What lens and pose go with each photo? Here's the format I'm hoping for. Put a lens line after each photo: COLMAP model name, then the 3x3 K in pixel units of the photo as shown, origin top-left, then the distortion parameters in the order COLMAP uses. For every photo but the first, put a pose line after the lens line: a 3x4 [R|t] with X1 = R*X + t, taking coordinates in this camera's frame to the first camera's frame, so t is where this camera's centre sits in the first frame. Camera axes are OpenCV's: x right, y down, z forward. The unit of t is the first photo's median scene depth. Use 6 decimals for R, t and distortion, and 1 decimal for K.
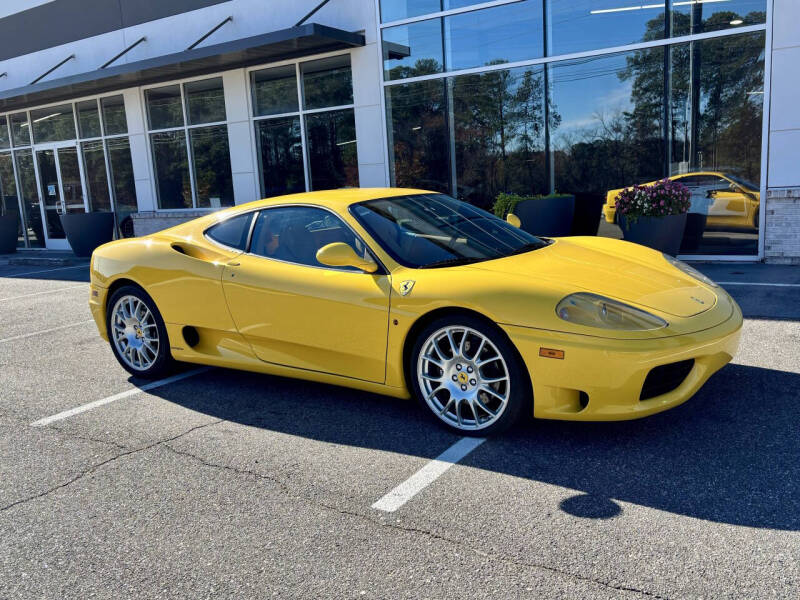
lens RADIAL K [[700.0, 0, 434.6], [0, 700.0, 314.9], [0, 0, 1]] dist [0.021417, -0.010733]
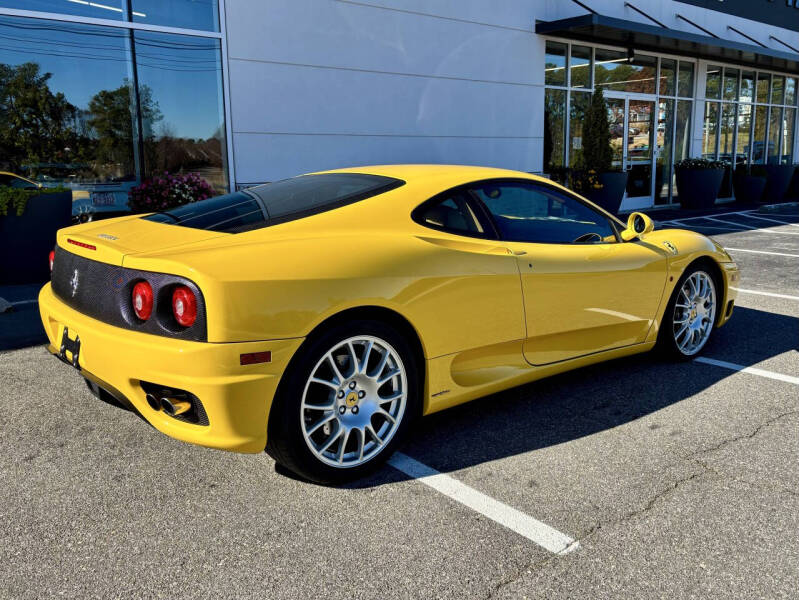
lens RADIAL K [[730.7, 0, 395.7], [0, 730.7, 299.7], [0, 0, 1]] dist [0.015426, 0.006398]
pose [[0.287437, -0.132399, 0.948604, -1.109666], [0.174160, 0.981114, 0.084164, -0.113405], [-0.941832, 0.141017, 0.305067, 0.889903]]
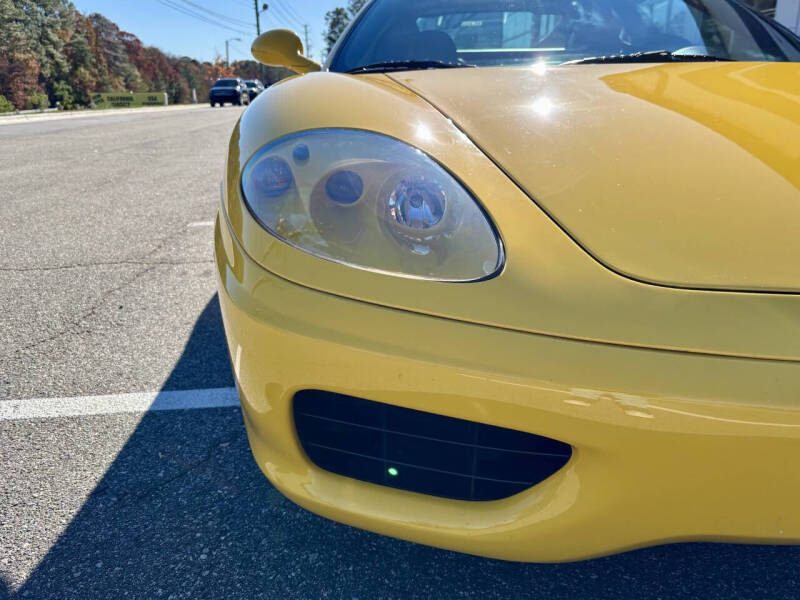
lens RADIAL K [[652.9, 0, 397.0], [0, 652.9, 300.3], [0, 0, 1]] dist [0.007276, 0.004767]
pose [[0.588945, 0.296580, -0.751787, 0.385810], [-0.175622, 0.954967, 0.239154, -0.025196], [0.788860, -0.008818, 0.614509, 0.623485]]
